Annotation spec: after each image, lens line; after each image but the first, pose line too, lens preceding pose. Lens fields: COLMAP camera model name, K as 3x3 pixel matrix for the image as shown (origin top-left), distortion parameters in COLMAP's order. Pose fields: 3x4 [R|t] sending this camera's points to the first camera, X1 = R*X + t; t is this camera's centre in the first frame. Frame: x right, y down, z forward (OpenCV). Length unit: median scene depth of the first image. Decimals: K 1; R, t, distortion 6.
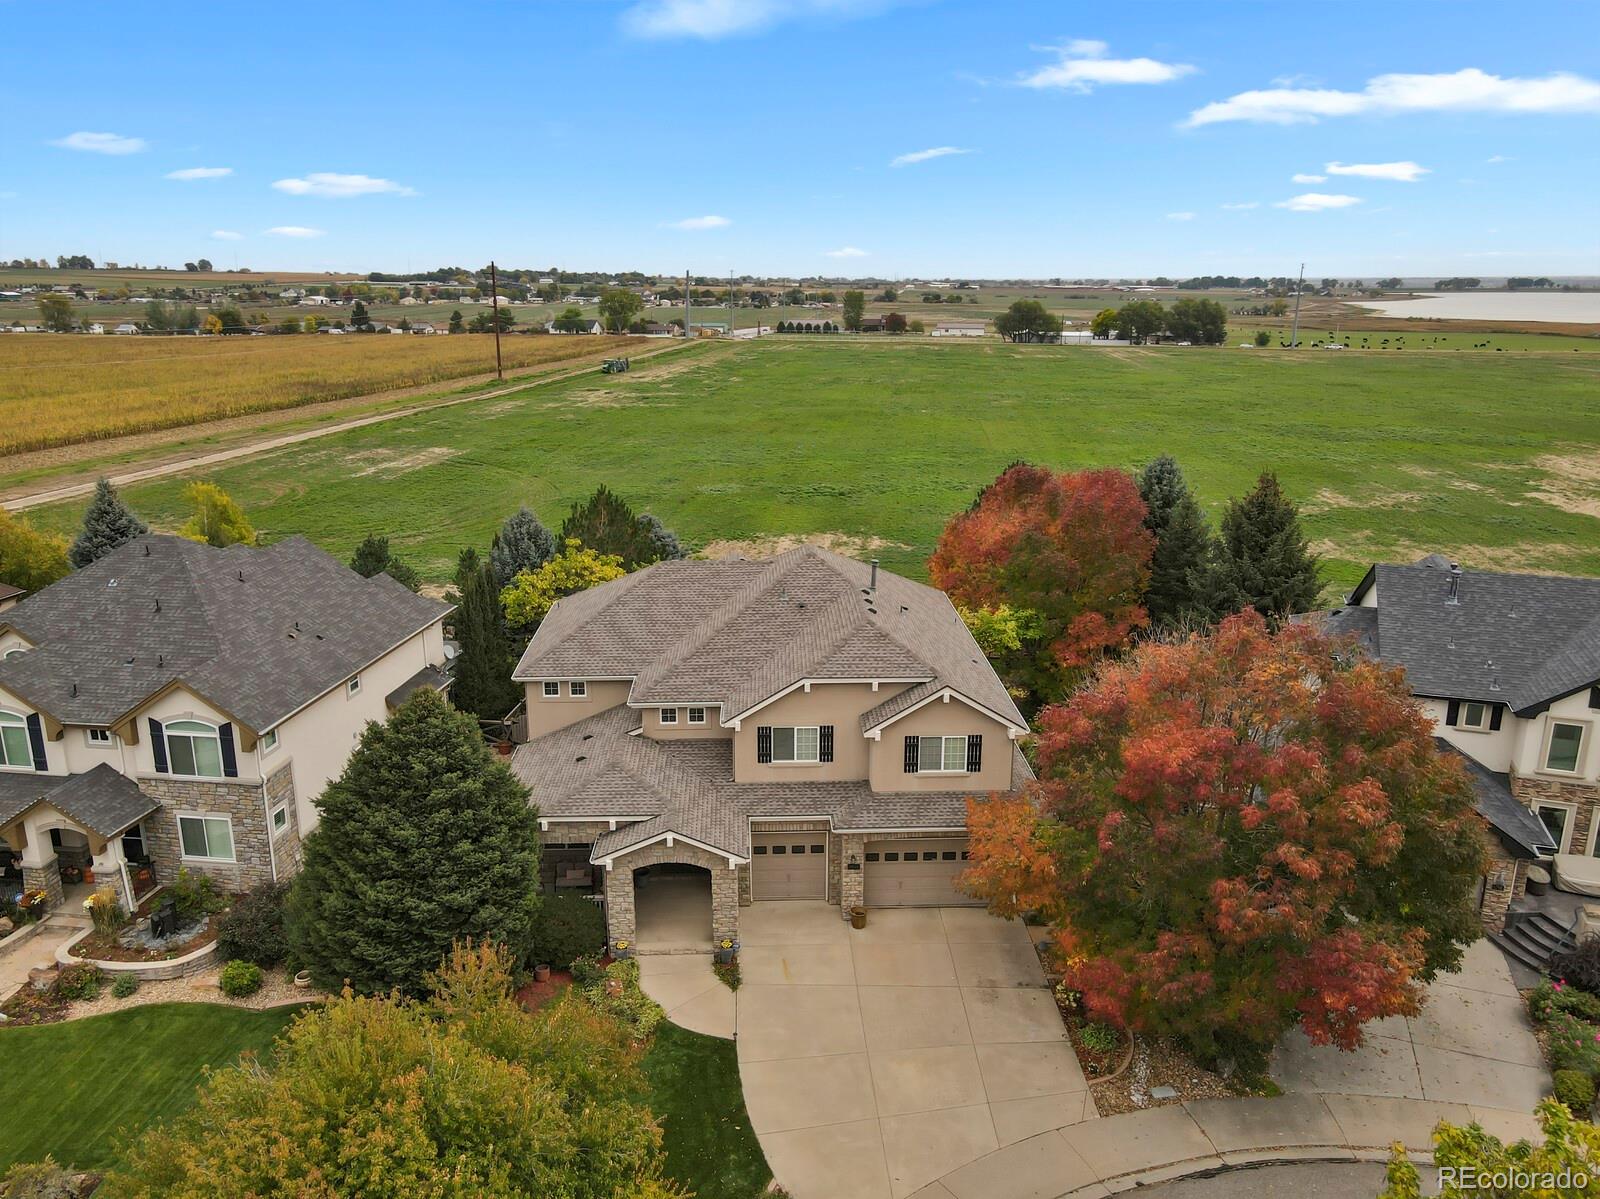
lens RADIAL K [[1176.4, 0, 796.0], [0, 1176.4, 598.7], [0, 0, 1]] dist [0.002578, 0.018488]
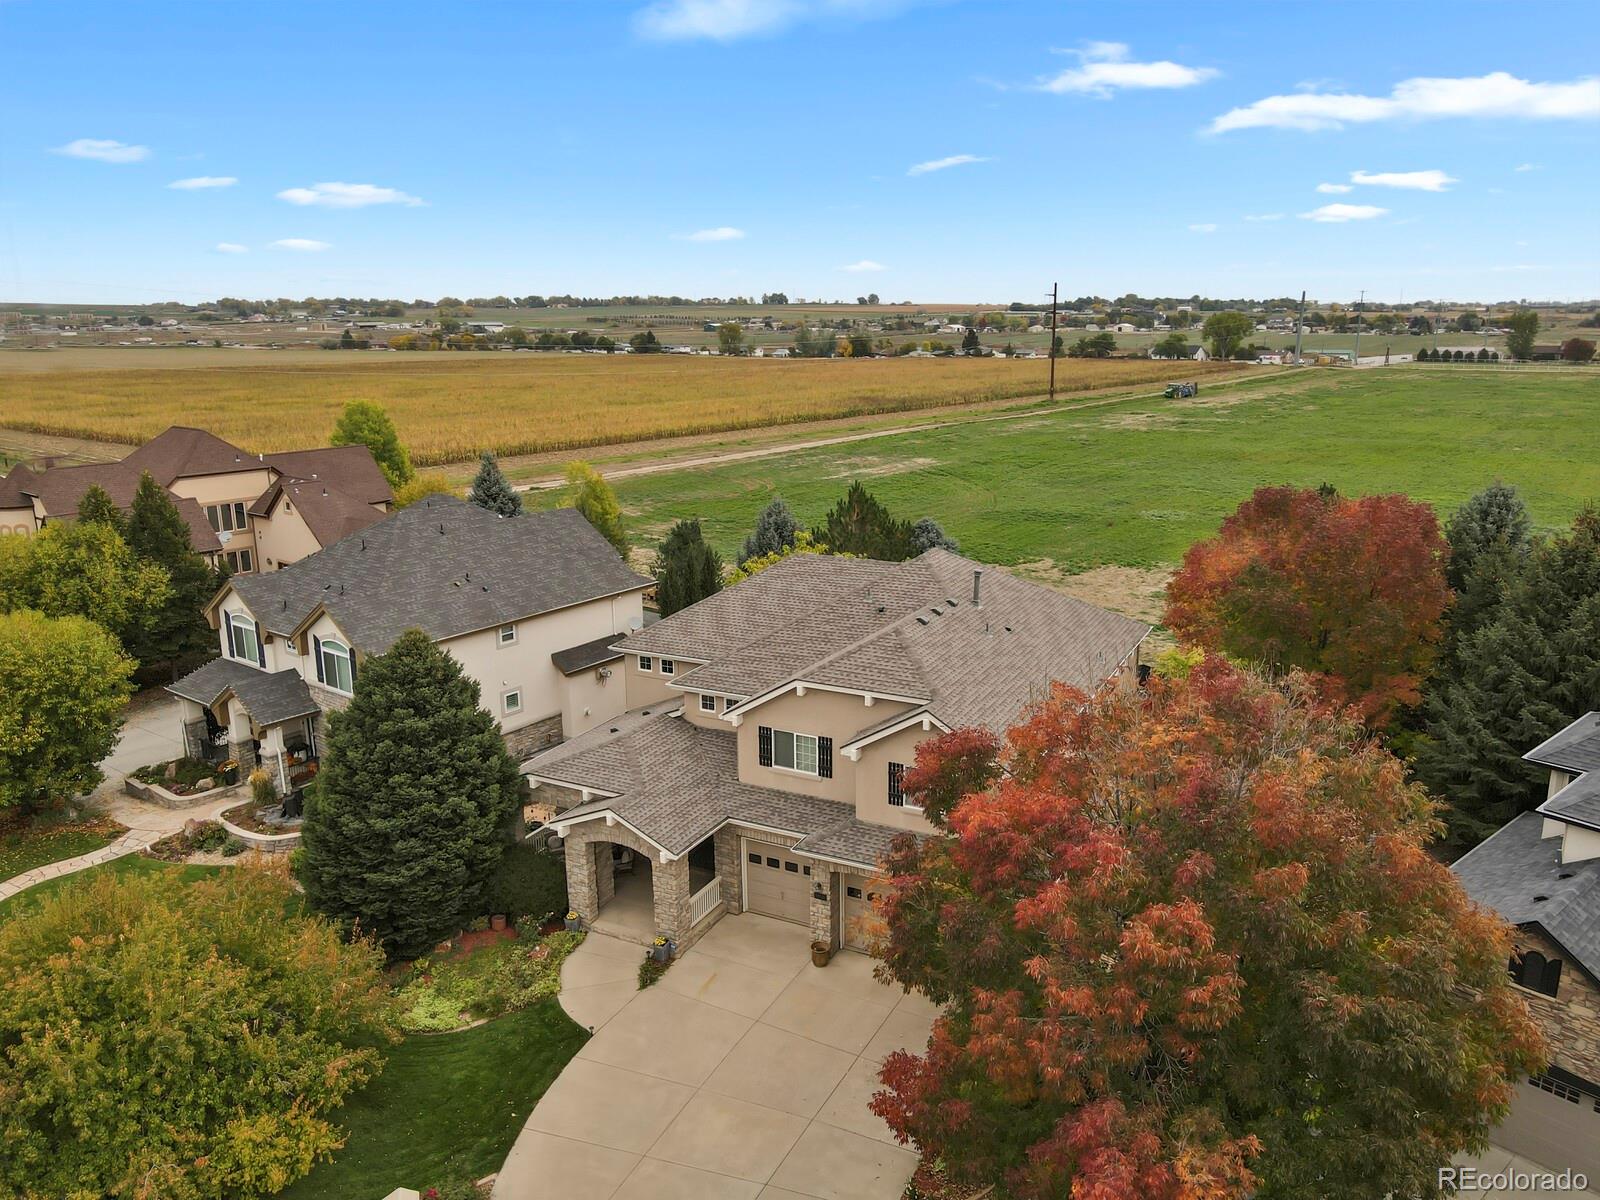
lens RADIAL K [[1180.6, 0, 796.6], [0, 1180.6, 598.5], [0, 0, 1]] dist [-0.007103, 0.033605]
pose [[0.867248, 0.108456, -0.485920, 0.340772], [-0.120326, 0.992711, 0.006817, -0.001129], [0.483117, 0.052557, 0.873977, 0.148737]]
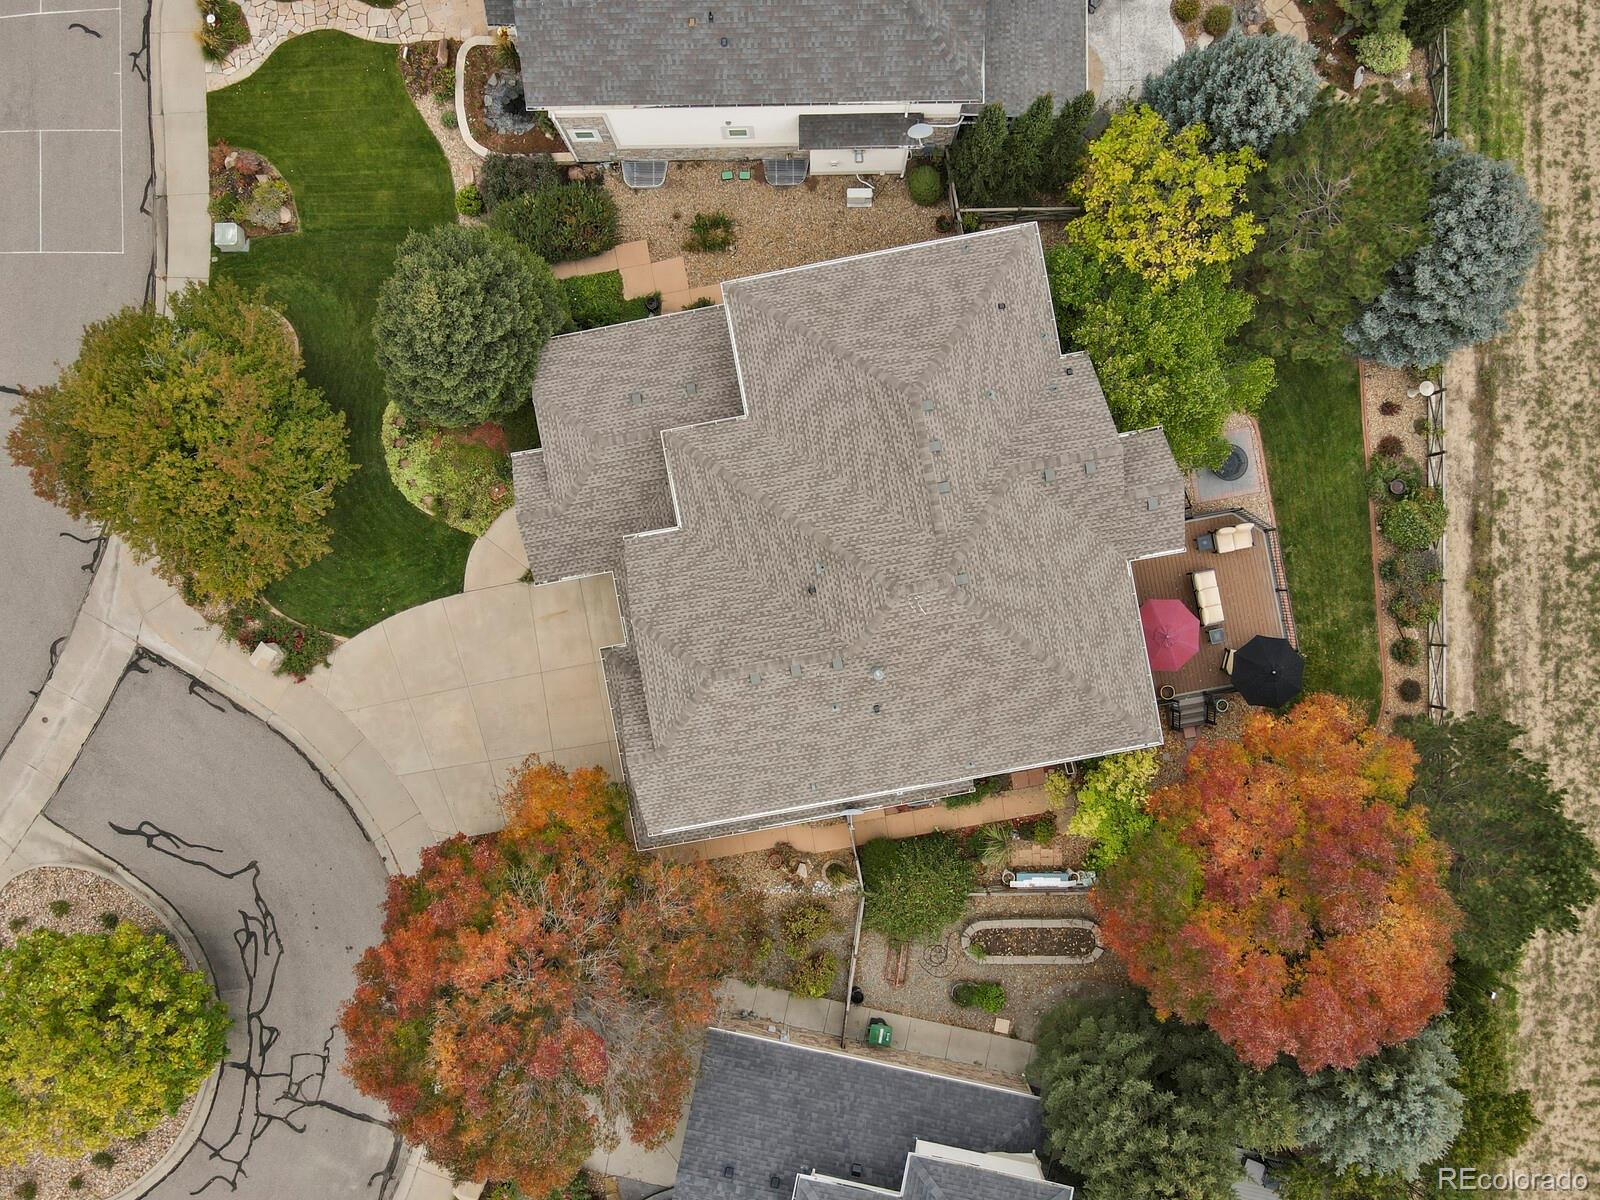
lens RADIAL K [[1176.4, 0, 796.0], [0, 1176.4, 599.2], [0, 0, 1]] dist [0.002578, 0.018488]
pose [[0.140678, 0.990053, 0.002279, 0.006049], [-0.242218, 0.032184, 0.969688, -0.706863], [0.959969, -0.136966, 0.244336, 0.682472]]
